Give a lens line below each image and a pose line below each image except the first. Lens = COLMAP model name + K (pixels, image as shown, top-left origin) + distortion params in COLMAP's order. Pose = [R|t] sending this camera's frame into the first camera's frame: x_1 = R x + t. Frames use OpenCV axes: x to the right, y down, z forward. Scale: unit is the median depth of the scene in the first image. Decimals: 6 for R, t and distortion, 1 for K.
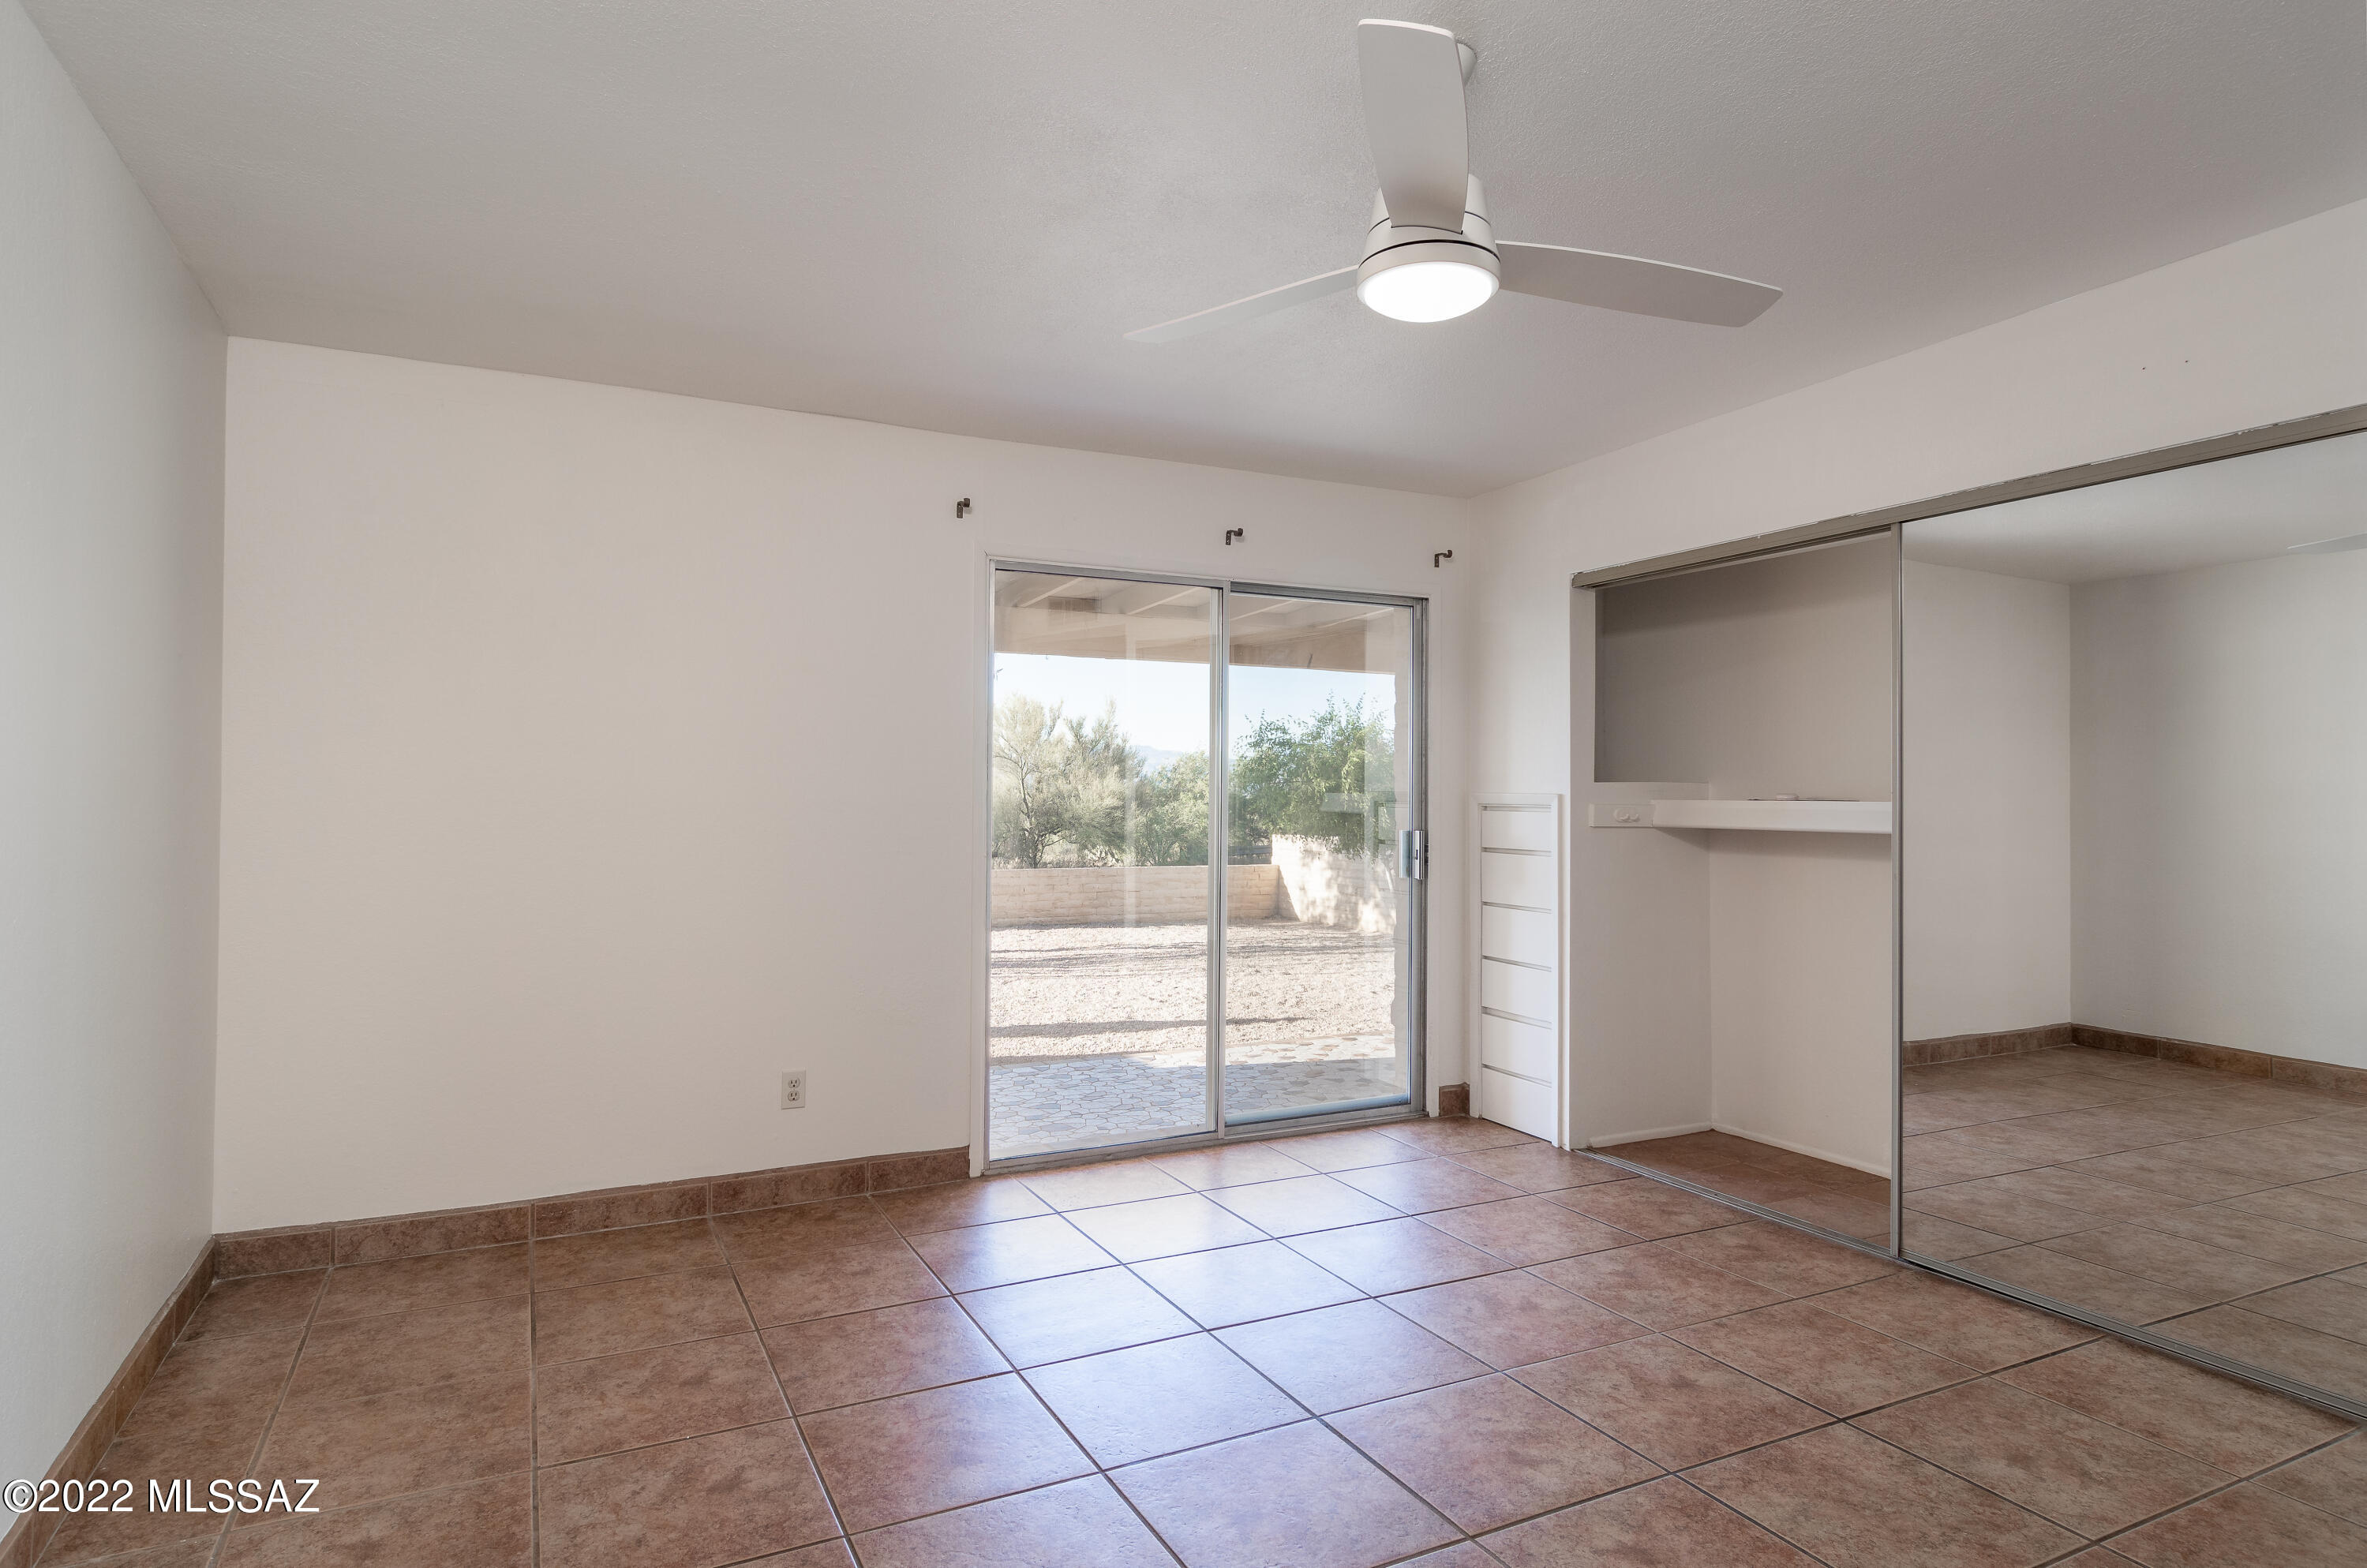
lens RADIAL K [[1313.9, 0, 1169.4], [0, 1313.9, 798.8], [0, 0, 1]] dist [0.000279, -0.011918]
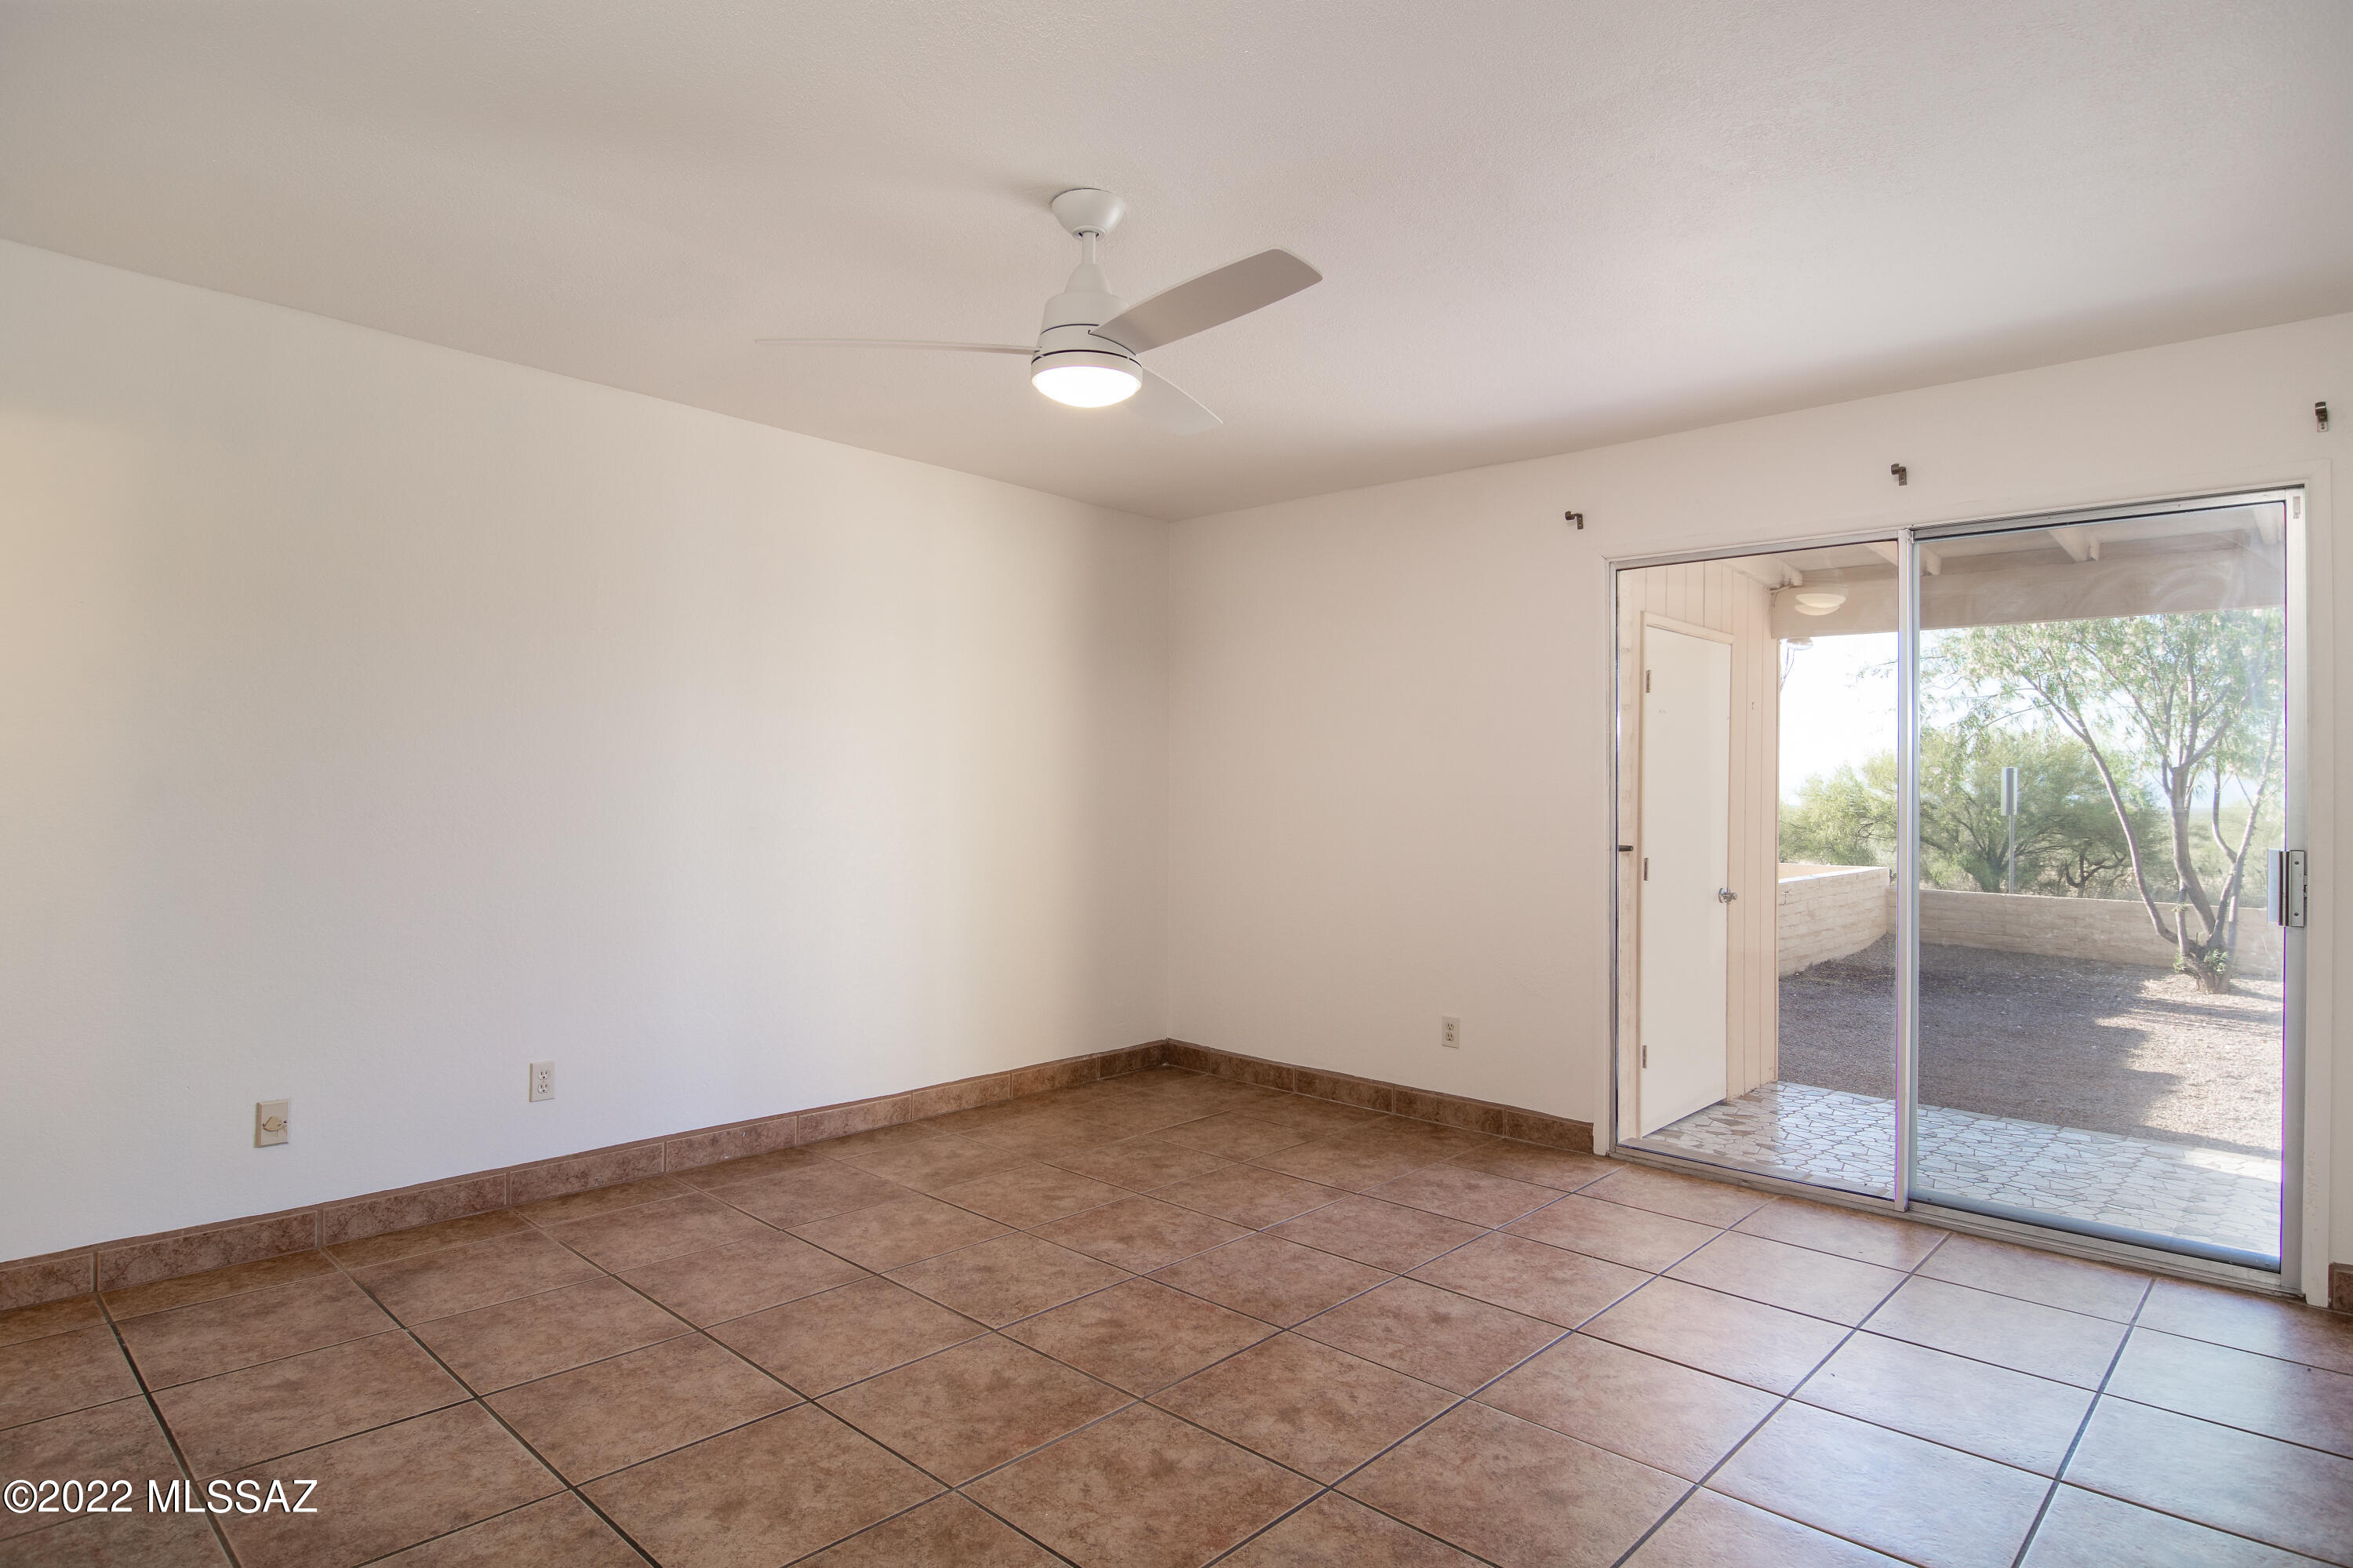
lens RADIAL K [[1306.3, 0, 1162.5], [0, 1306.3, 798.8], [0, 0, 1]] dist [0.000279, -0.011918]
pose [[0.330672, 0.011071, -0.943681, 0.809047], [-0.010906, 0.999909, 0.007909, -0.002109], [0.943683, 0.007677, 0.330763, 0.361120]]
